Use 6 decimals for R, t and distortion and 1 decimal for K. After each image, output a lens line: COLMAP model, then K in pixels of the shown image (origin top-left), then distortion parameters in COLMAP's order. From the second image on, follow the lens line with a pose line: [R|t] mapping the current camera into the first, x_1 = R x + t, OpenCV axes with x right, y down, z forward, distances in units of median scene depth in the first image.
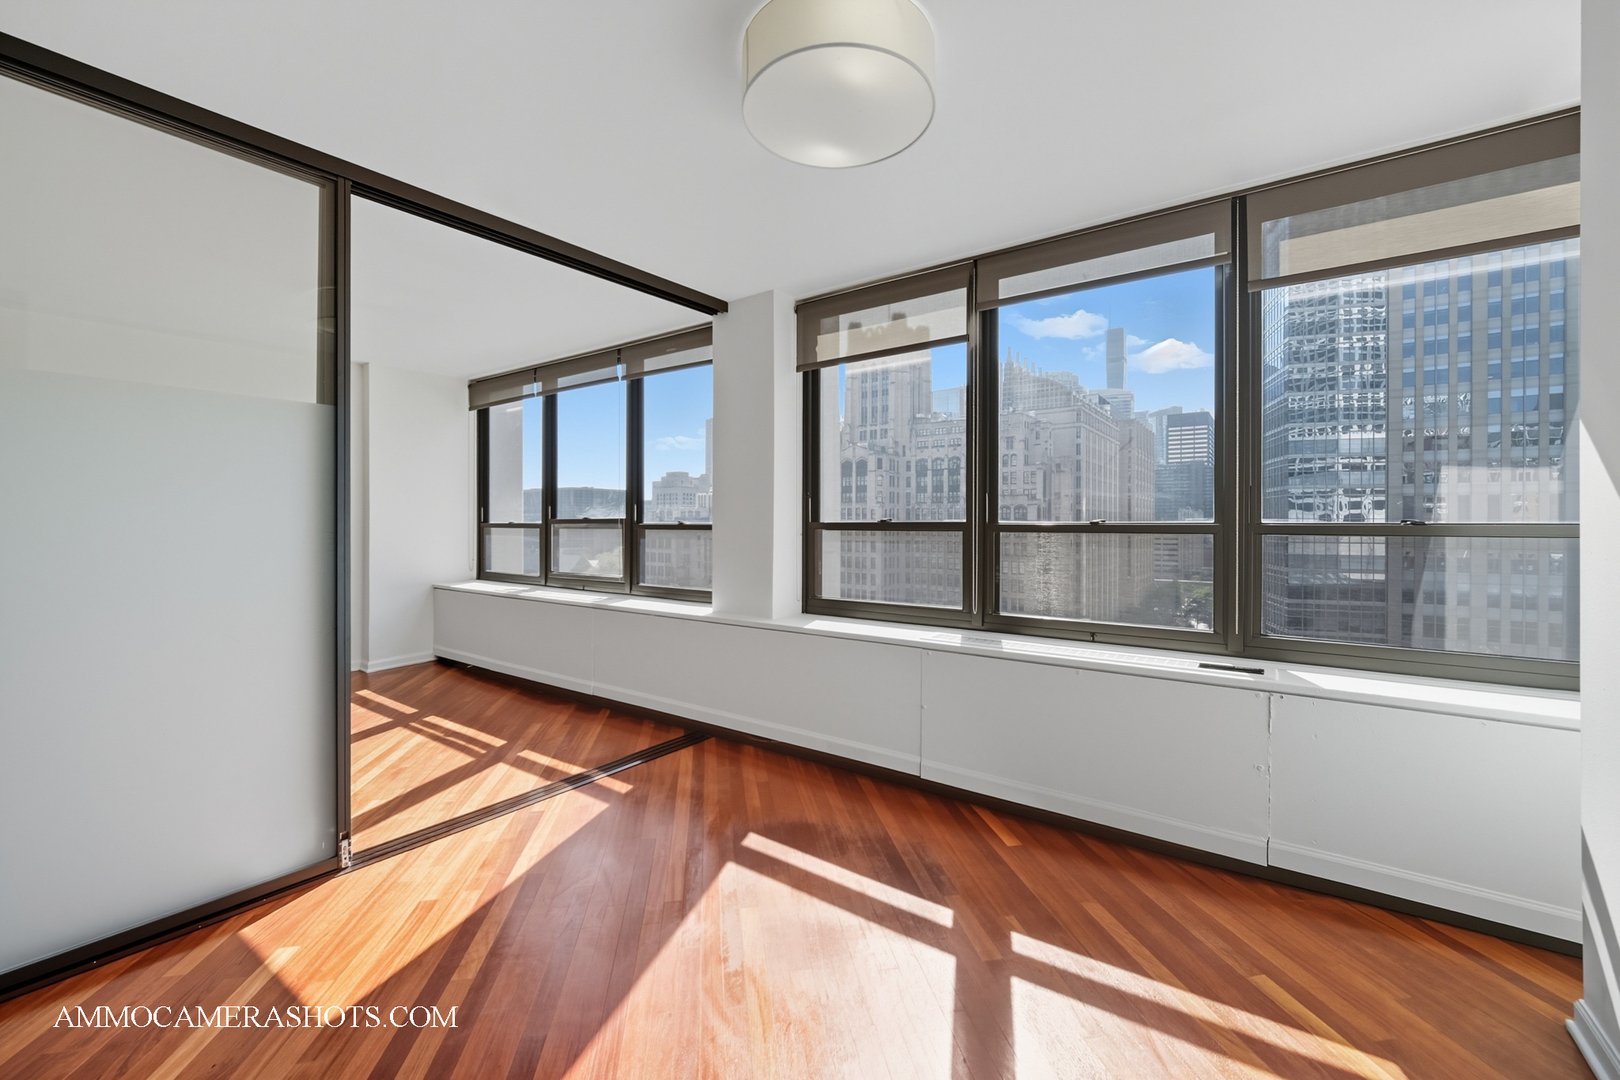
lens RADIAL K [[641.4, 0, 812.4], [0, 641.4, 521.4], [0, 0, 1]] dist [-0.015810, 0.000141]
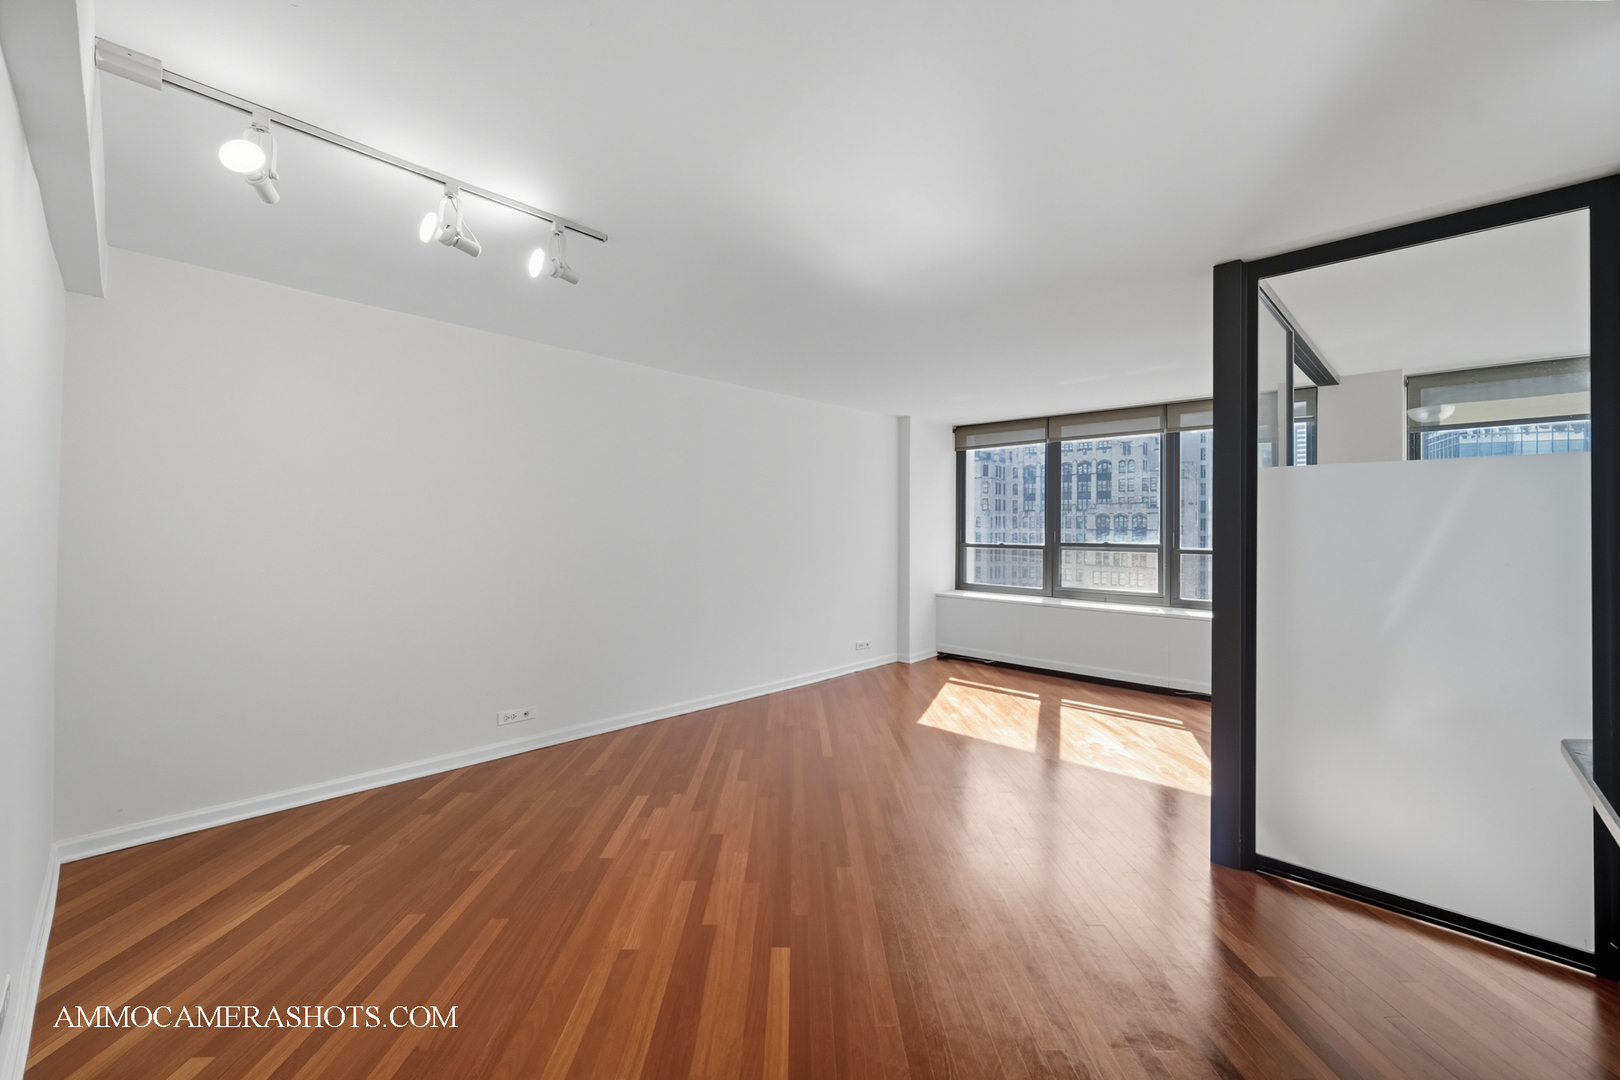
lens RADIAL K [[641.4, 0, 812.4], [0, 641.4, 521.4], [0, 0, 1]] dist [-0.015810, 0.000141]
pose [[0.989328, 0.005790, -0.145588, -0.571056], [-0.007344, 0.999922, -0.010142, -0.023019], [0.145517, 0.011103, 0.989293, -0.230082]]
